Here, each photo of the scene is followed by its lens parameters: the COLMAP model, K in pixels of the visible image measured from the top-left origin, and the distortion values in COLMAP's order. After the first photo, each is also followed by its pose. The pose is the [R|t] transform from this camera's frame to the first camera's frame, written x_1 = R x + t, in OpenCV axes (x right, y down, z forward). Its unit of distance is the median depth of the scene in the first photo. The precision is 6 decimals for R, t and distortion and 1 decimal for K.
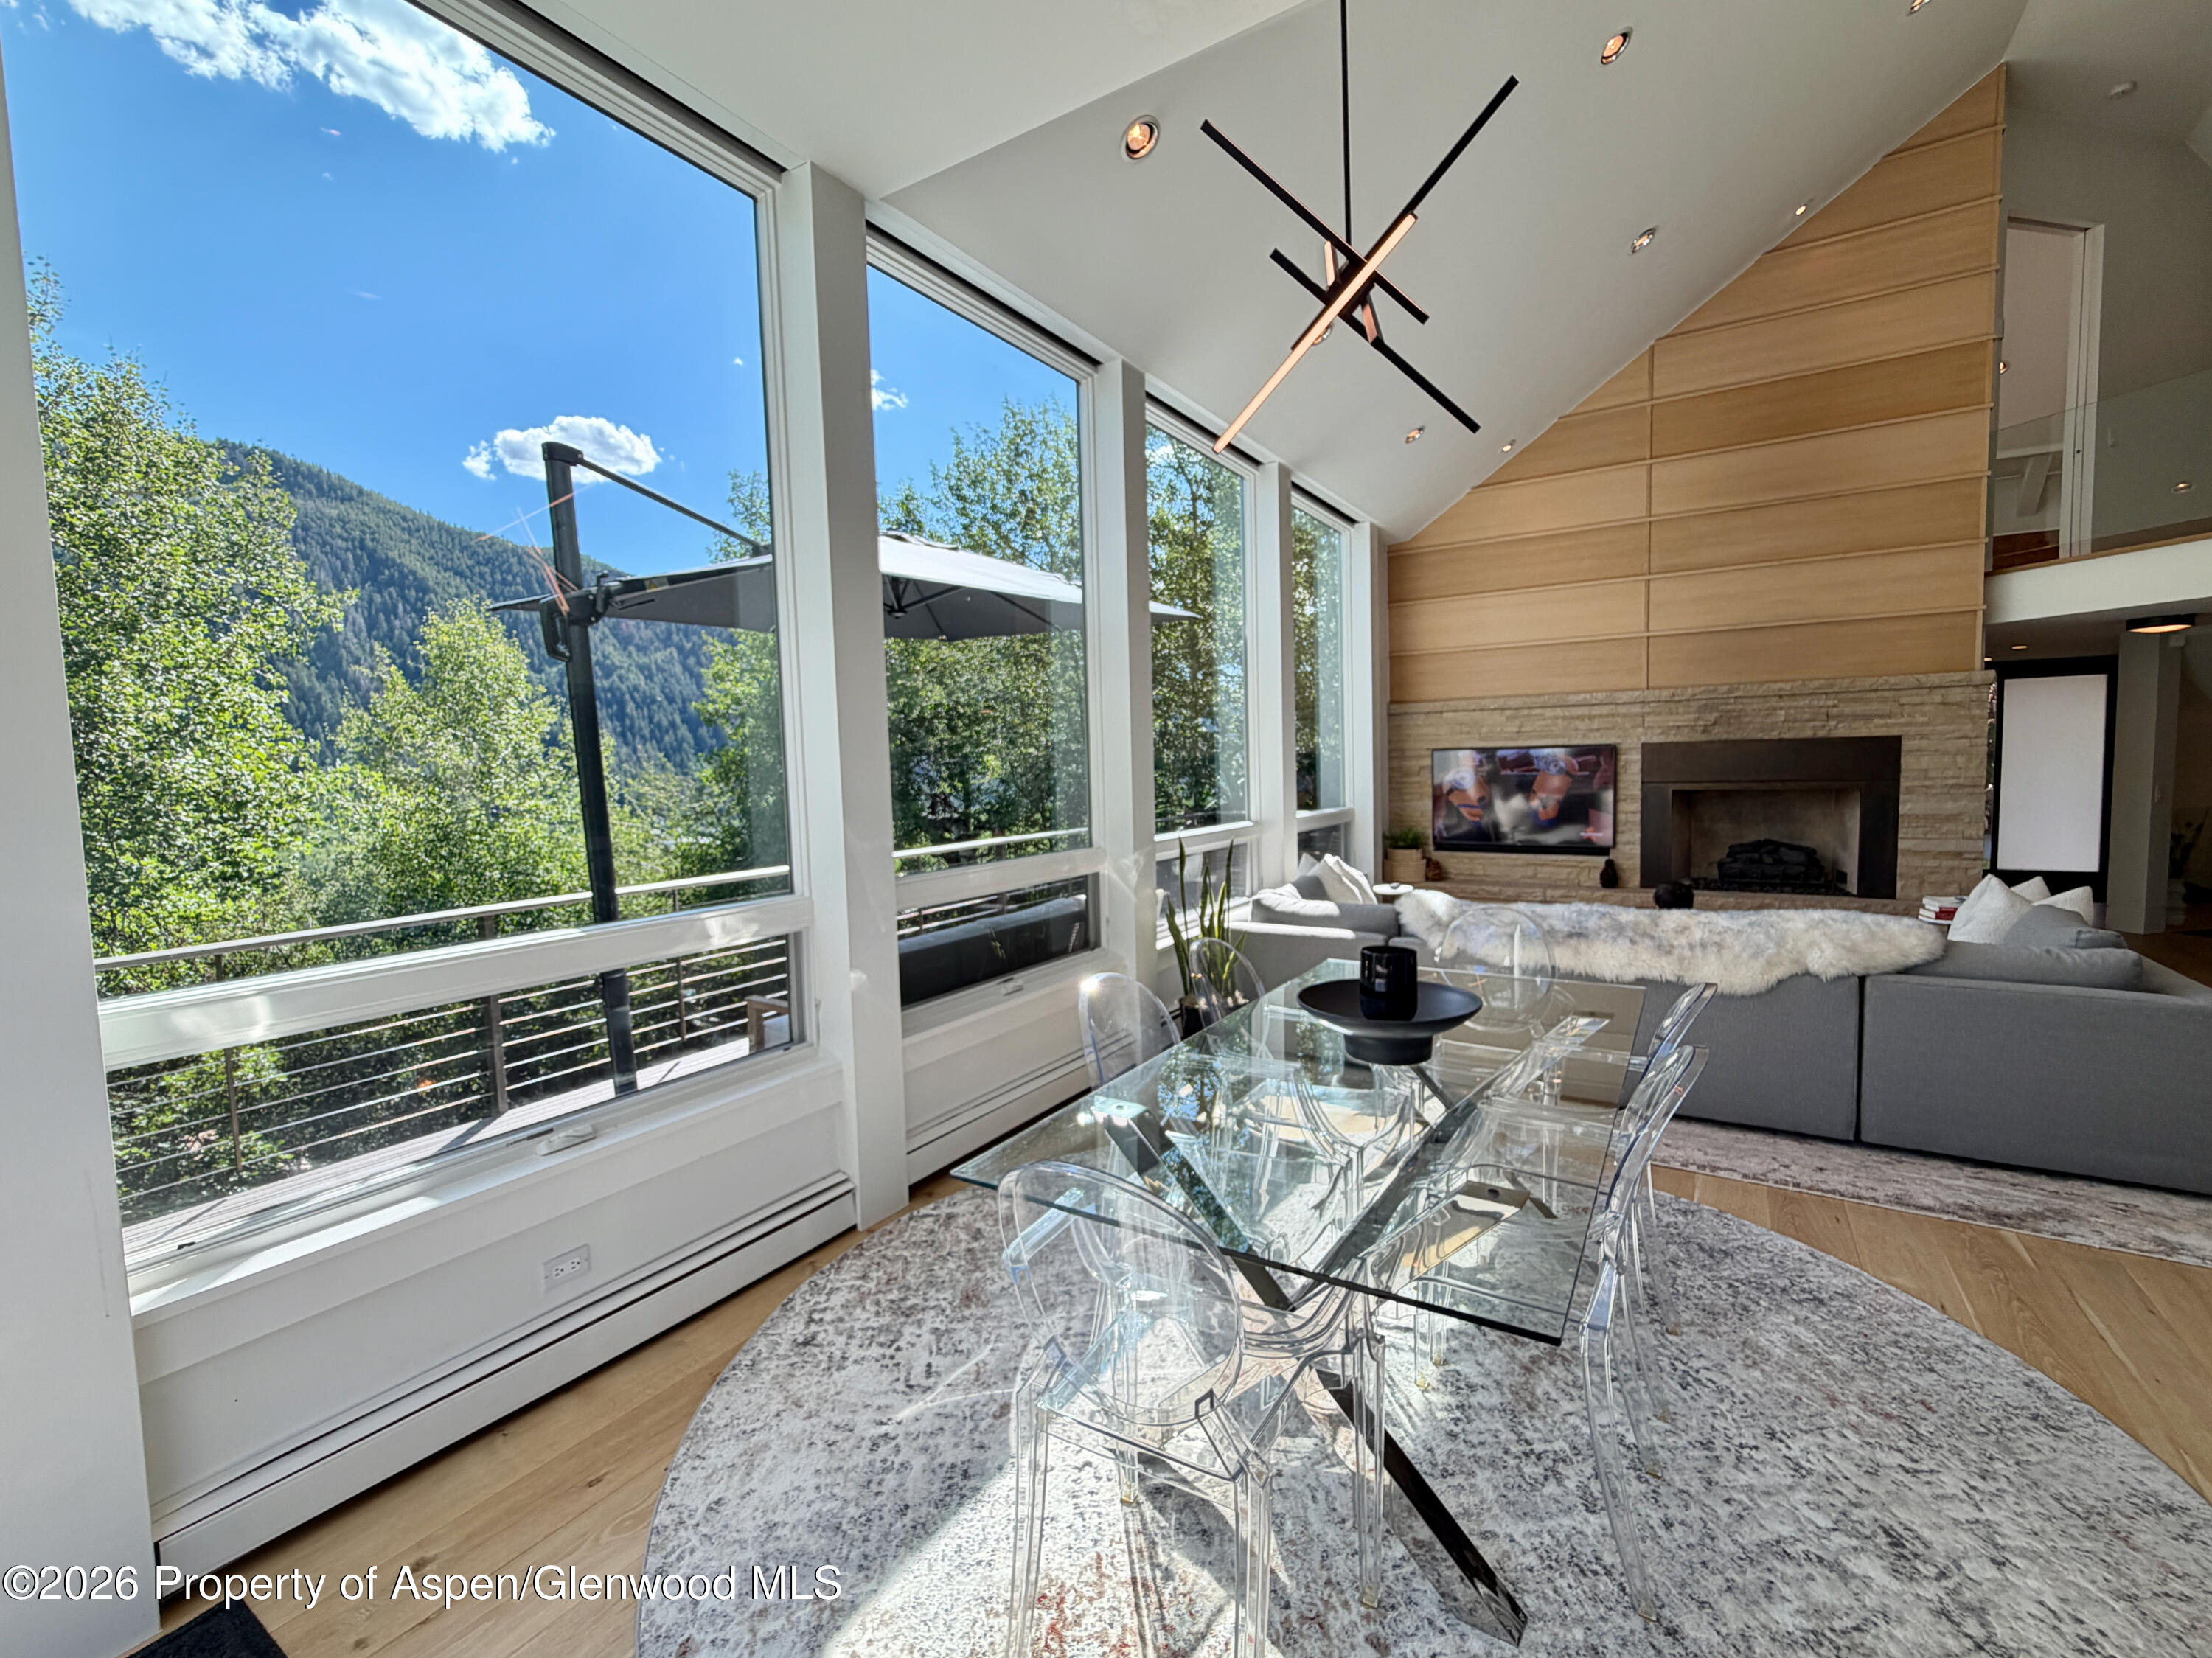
lens RADIAL K [[924.4, 0, 1133.4], [0, 924.4, 830.4], [0, 0, 1]] dist [0.010884, -0.001319]
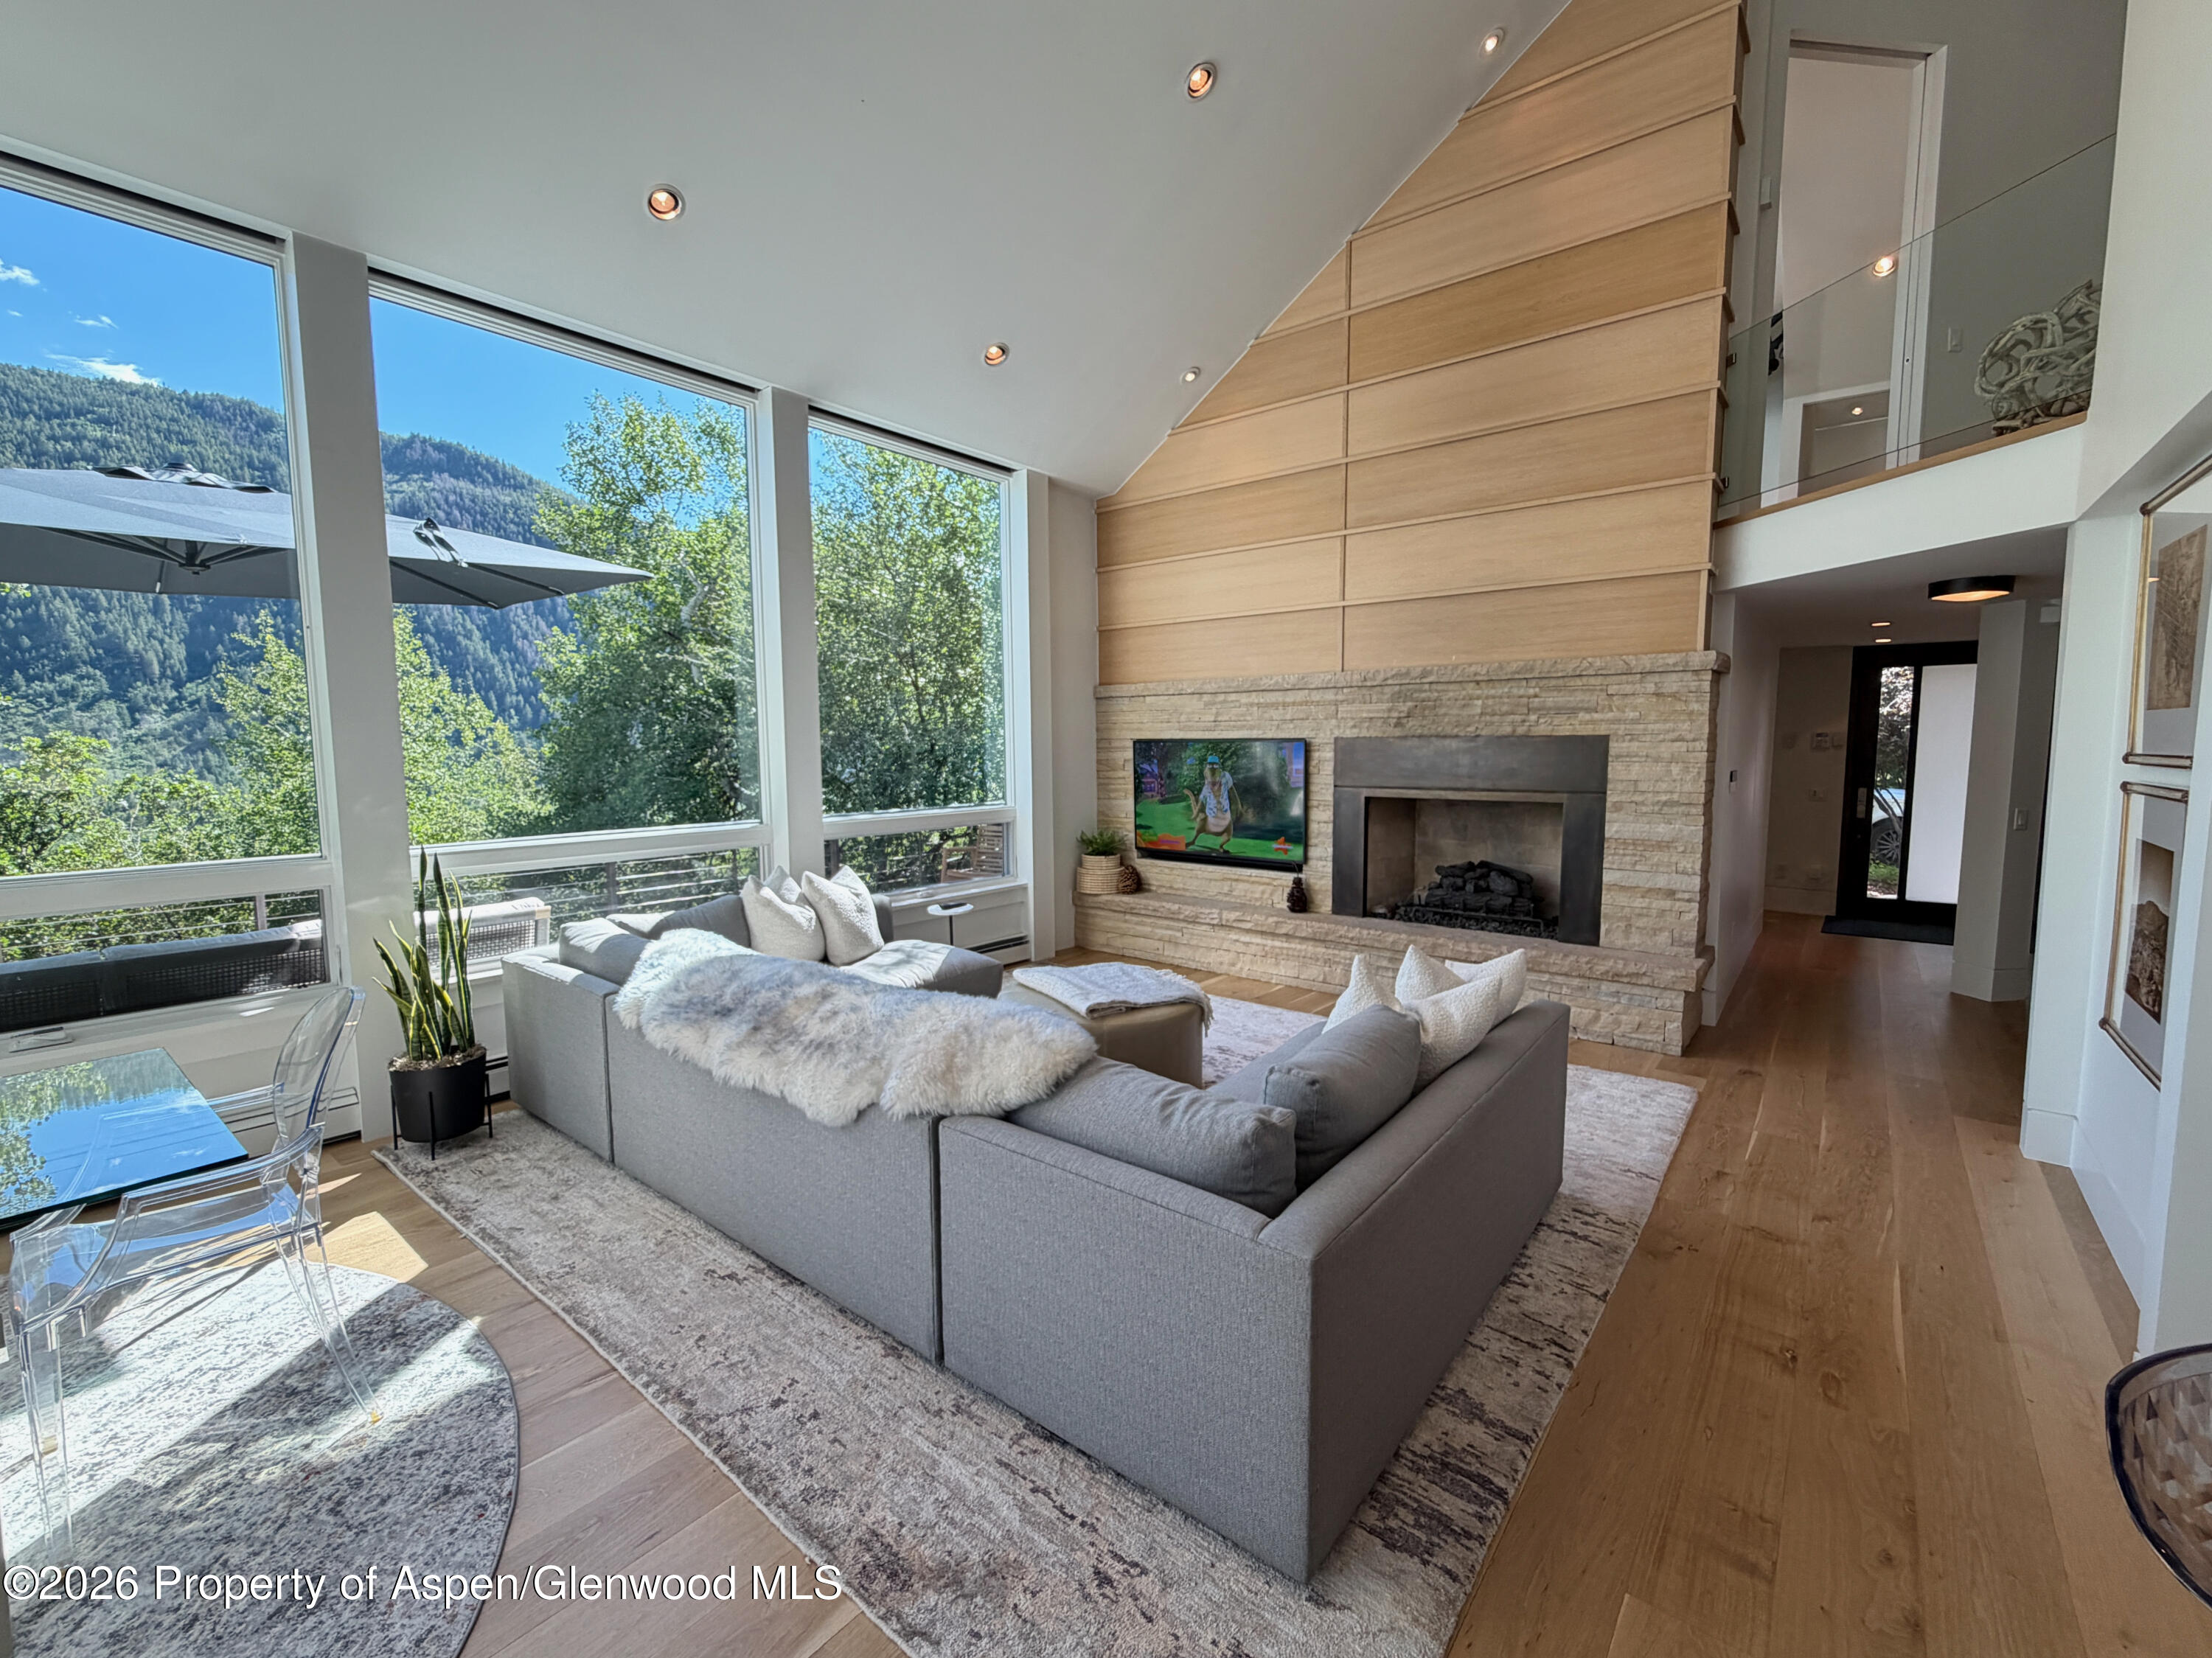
lens RADIAL K [[924.4, 0, 1117.5], [0, 924.4, 821.9], [0, 0, 1]] dist [0.010884, -0.001319]
pose [[0.991826, 0.030401, -0.123927, 0.460288], [-0.028665, 0.999465, 0.015766, -0.027426], [0.124340, -0.012085, 0.992166, 0.168552]]
